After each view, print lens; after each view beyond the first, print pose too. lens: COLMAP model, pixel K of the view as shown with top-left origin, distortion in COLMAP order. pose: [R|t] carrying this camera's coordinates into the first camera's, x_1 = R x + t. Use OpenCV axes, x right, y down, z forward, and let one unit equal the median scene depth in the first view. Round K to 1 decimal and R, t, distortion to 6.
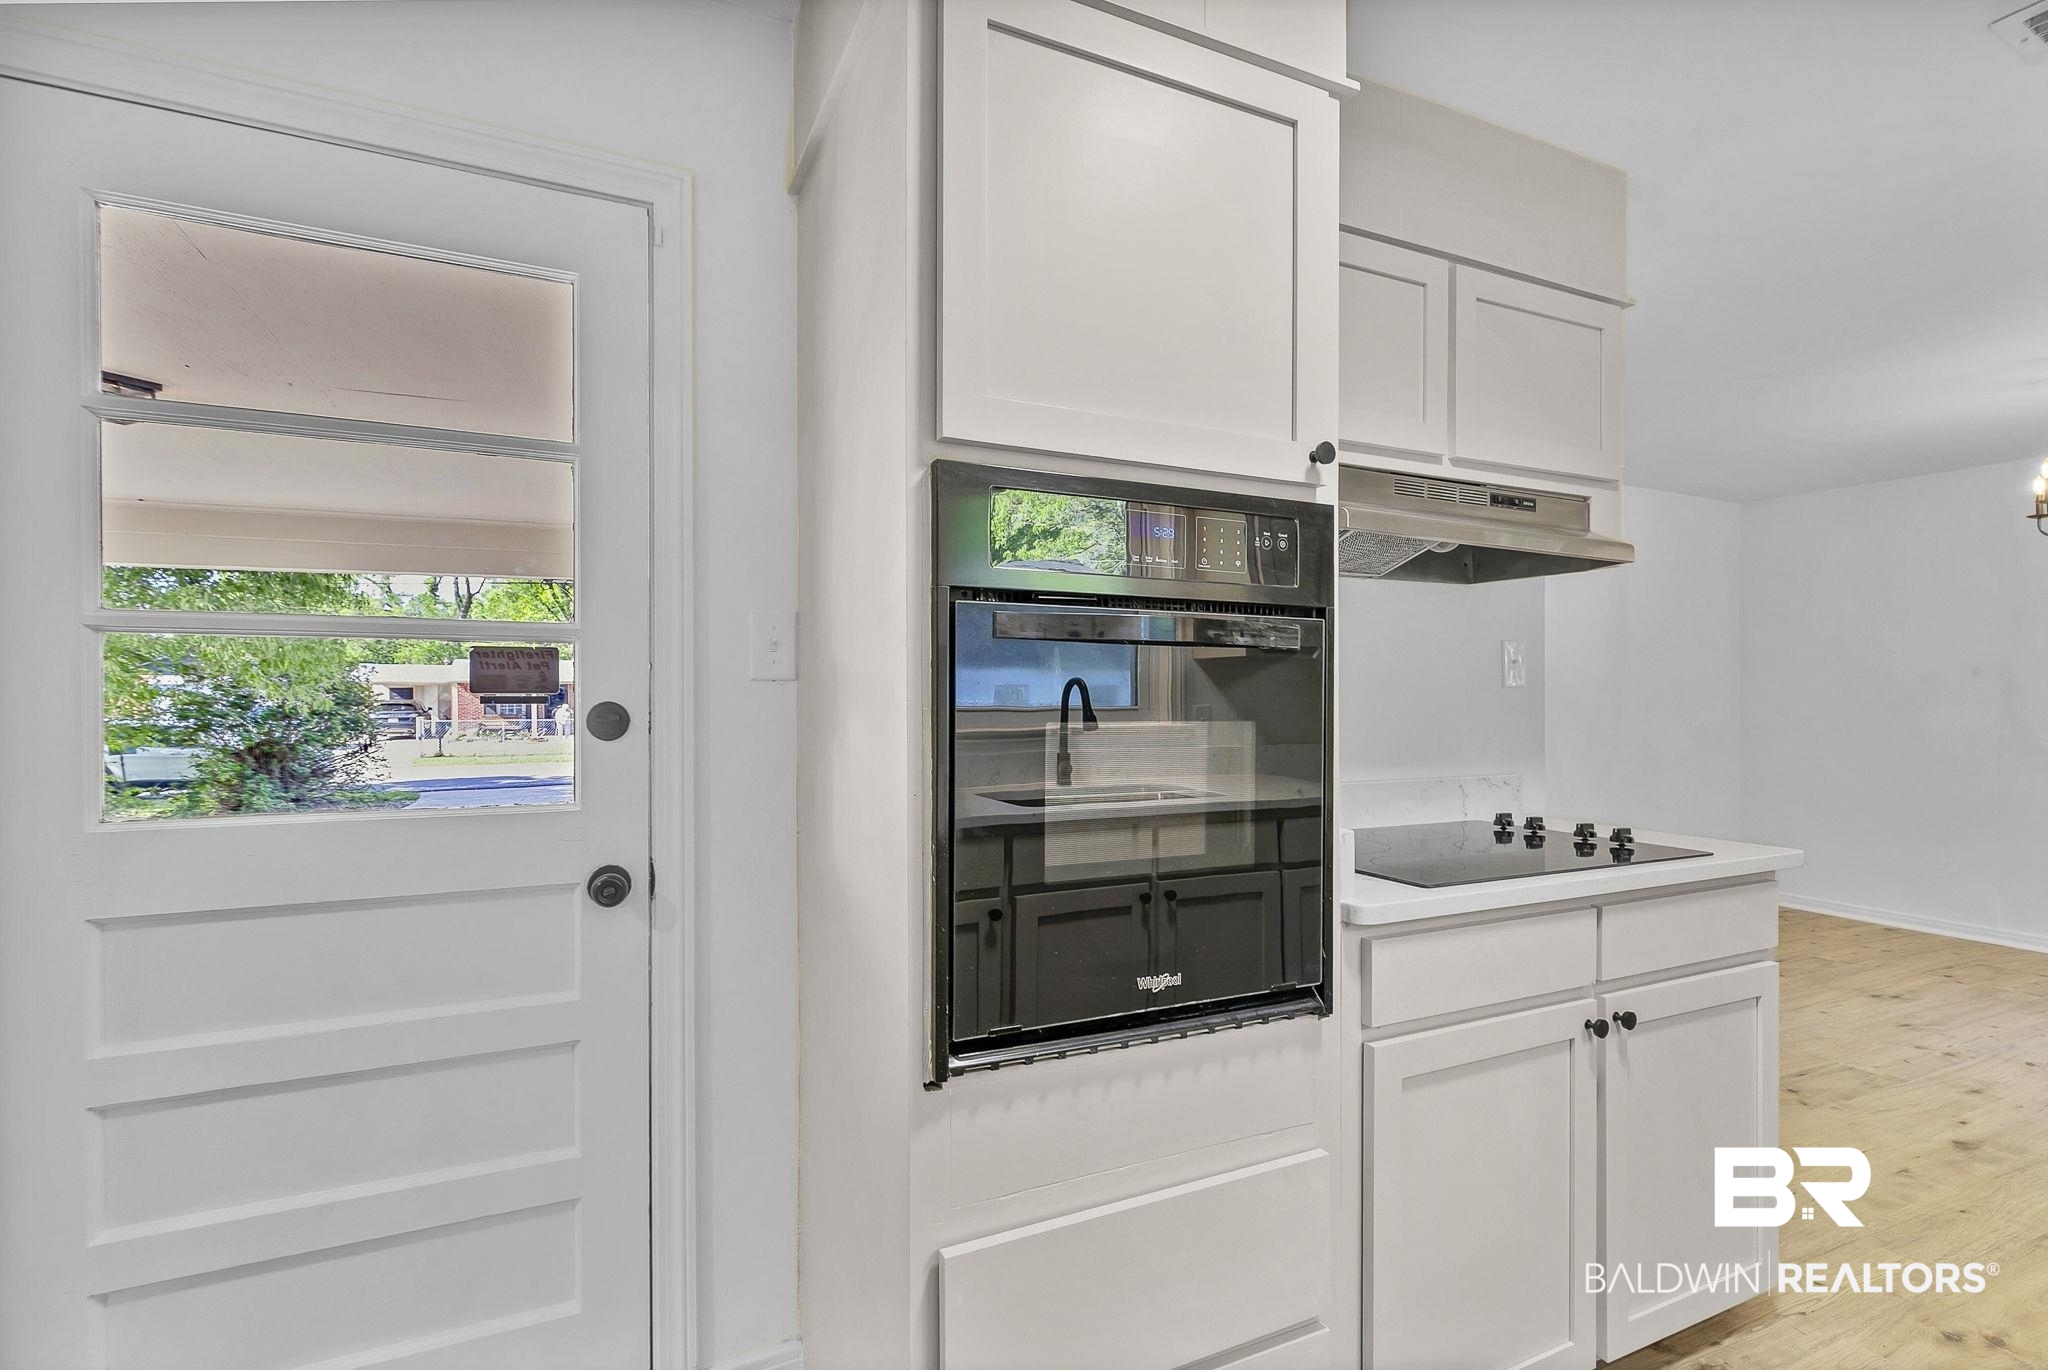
lens RADIAL K [[969.4, 0, 1028.6], [0, 969.4, 689.7], [0, 0, 1]] dist [0.003323, 0.000260]
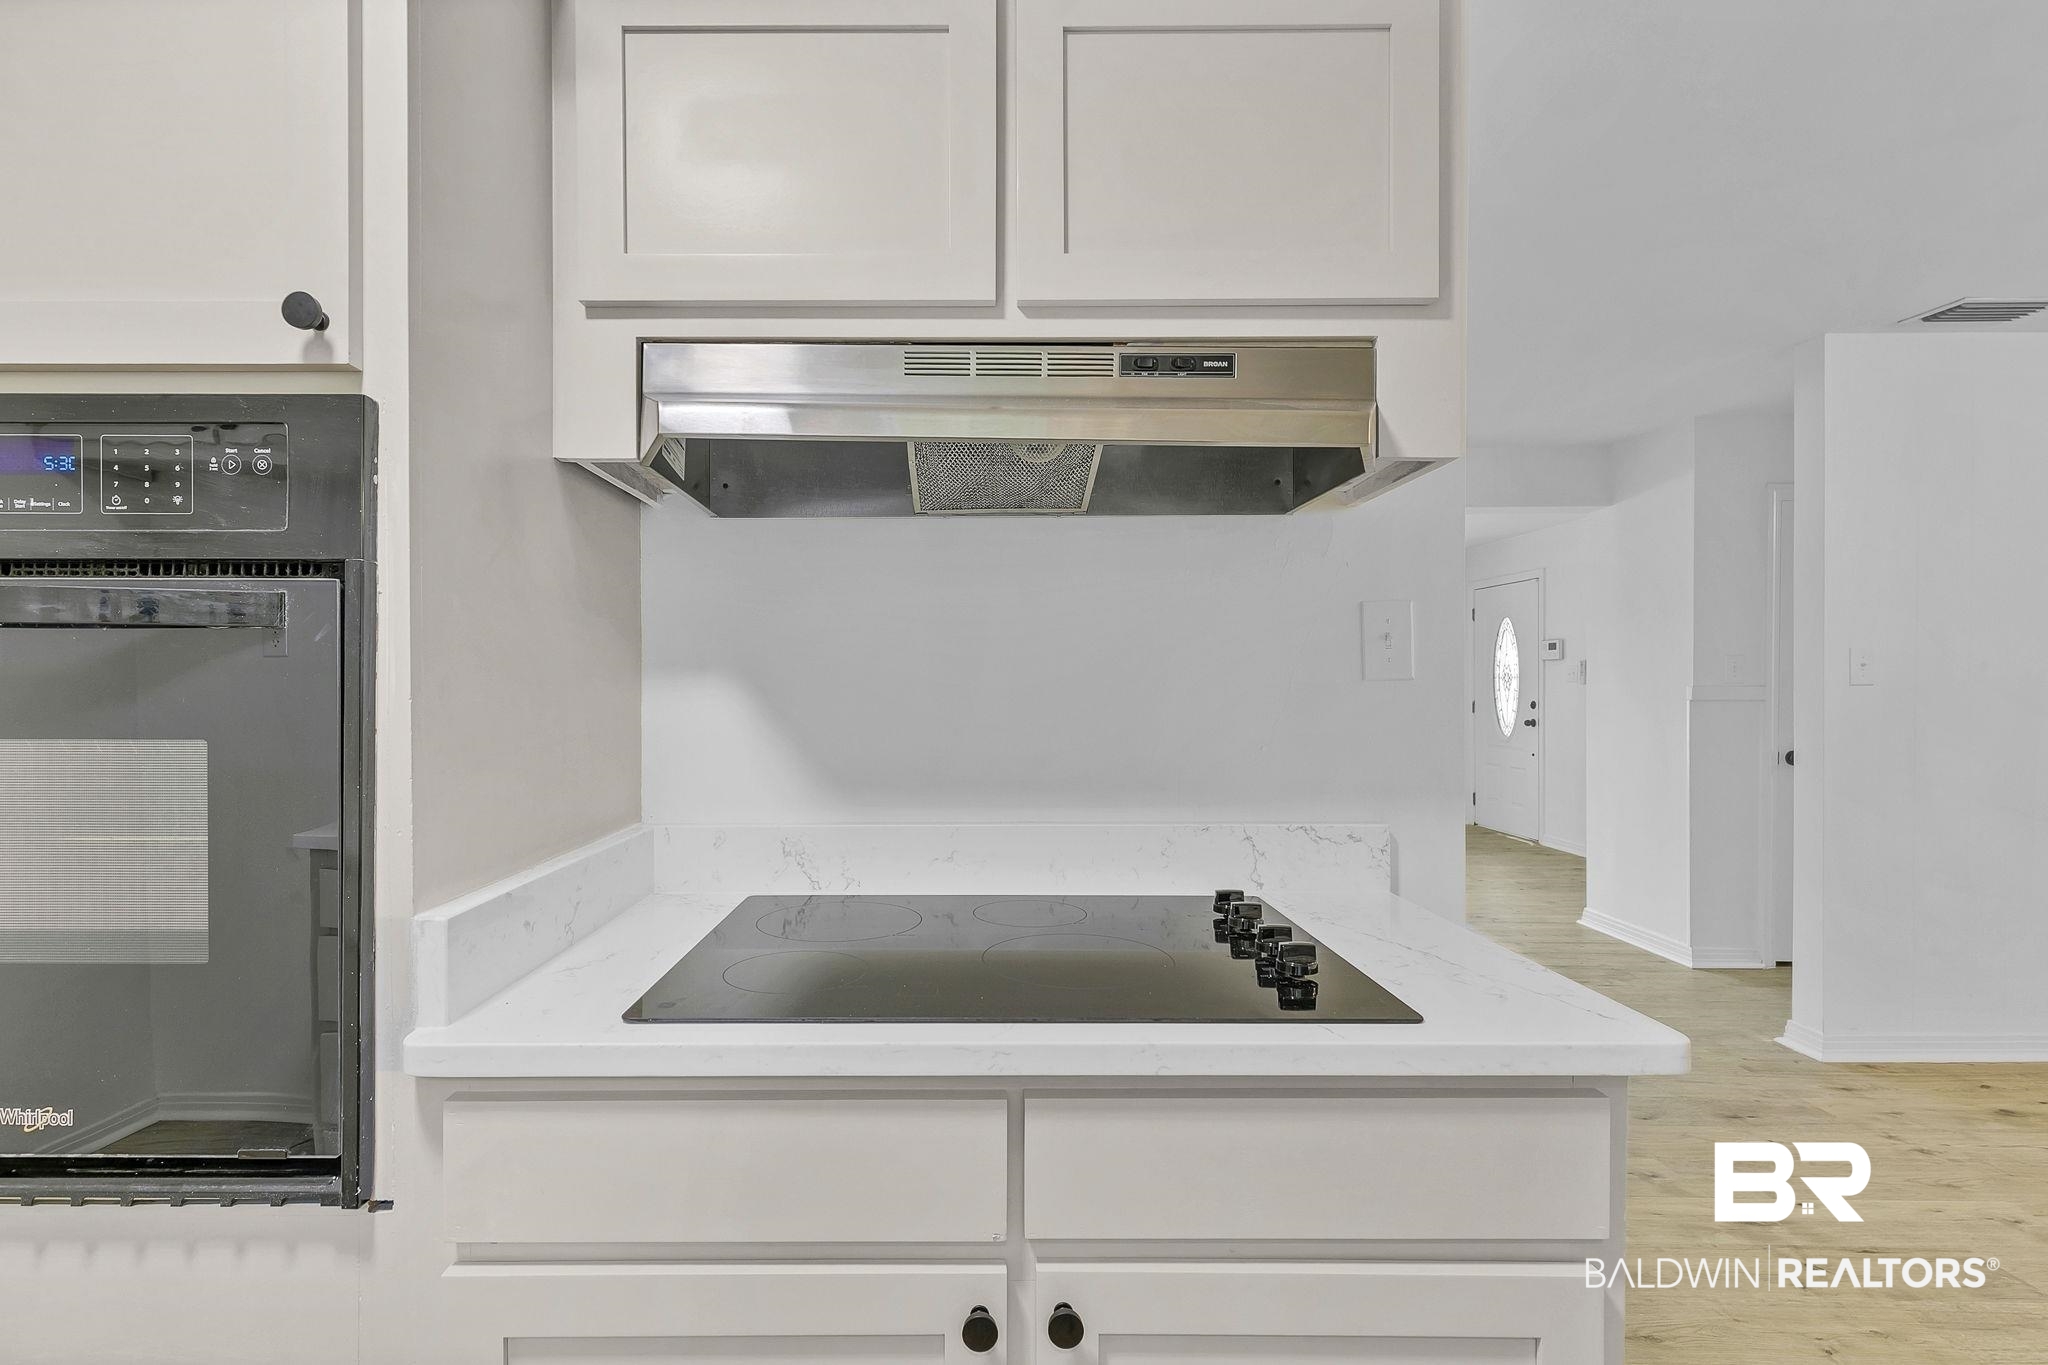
lens RADIAL K [[969.4, 0, 1028.6], [0, 969.4, 687.2], [0, 0, 1]] dist [0.003323, 0.000260]
pose [[0.900905, 0.000788, -0.434015, 0.820529], [0.003745, 0.999947, 0.009590, -0.005907], [0.433999, -0.010266, 0.900855, 0.527782]]
